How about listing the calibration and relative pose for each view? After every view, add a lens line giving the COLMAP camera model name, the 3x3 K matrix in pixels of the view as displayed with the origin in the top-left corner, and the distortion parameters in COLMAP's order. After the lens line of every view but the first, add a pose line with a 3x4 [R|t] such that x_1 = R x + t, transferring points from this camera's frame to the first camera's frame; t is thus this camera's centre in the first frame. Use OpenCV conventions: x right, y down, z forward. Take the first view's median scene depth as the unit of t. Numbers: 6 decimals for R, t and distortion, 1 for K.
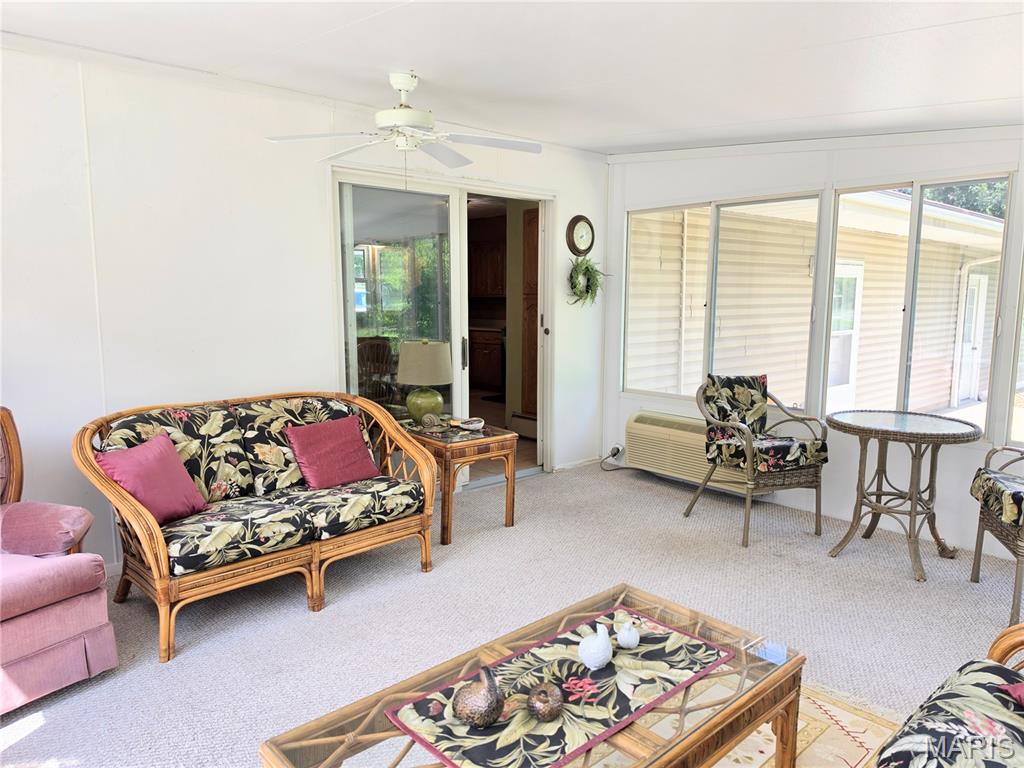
lens RADIAL K [[709.1, 0, 510.3], [0, 709.1, 387.8], [0, 0, 1]] dist [0.099695, -0.167552]
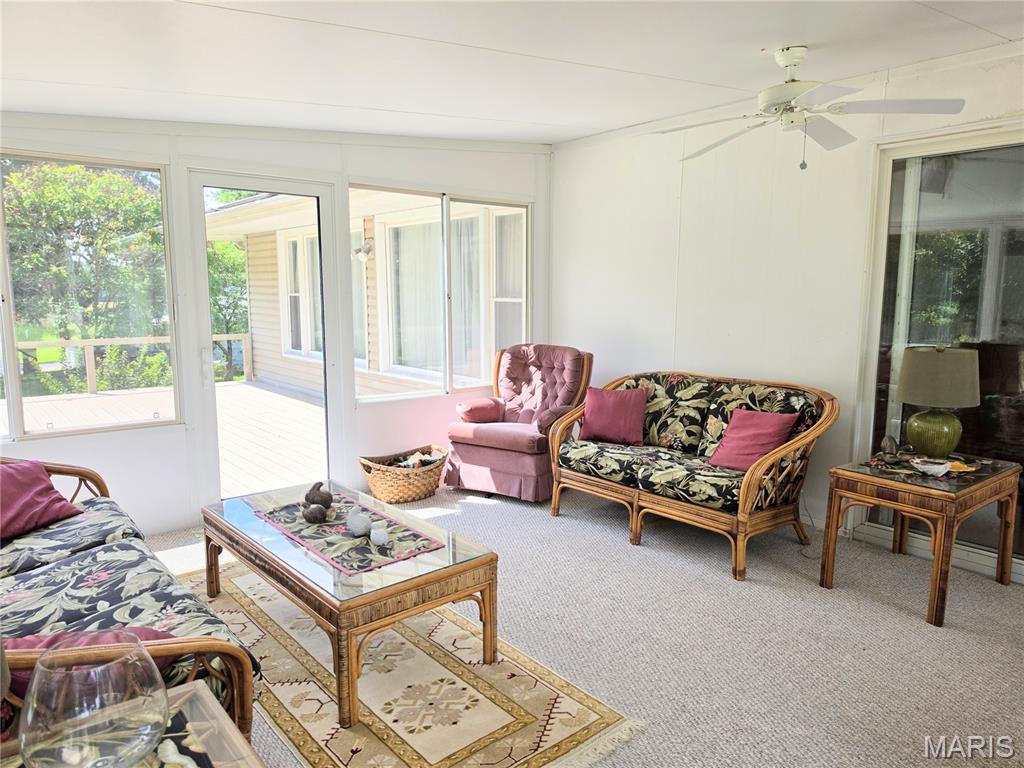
lens RADIAL K [[709.1, 0, 510.3], [0, 709.1, 387.8], [0, 0, 1]] dist [0.099695, -0.167552]
pose [[-0.063899, 0.131330, -0.989277, 0.842897], [-0.135612, 0.980965, 0.138986, -0.086566], [0.988699, 0.143039, -0.044873, 0.737769]]
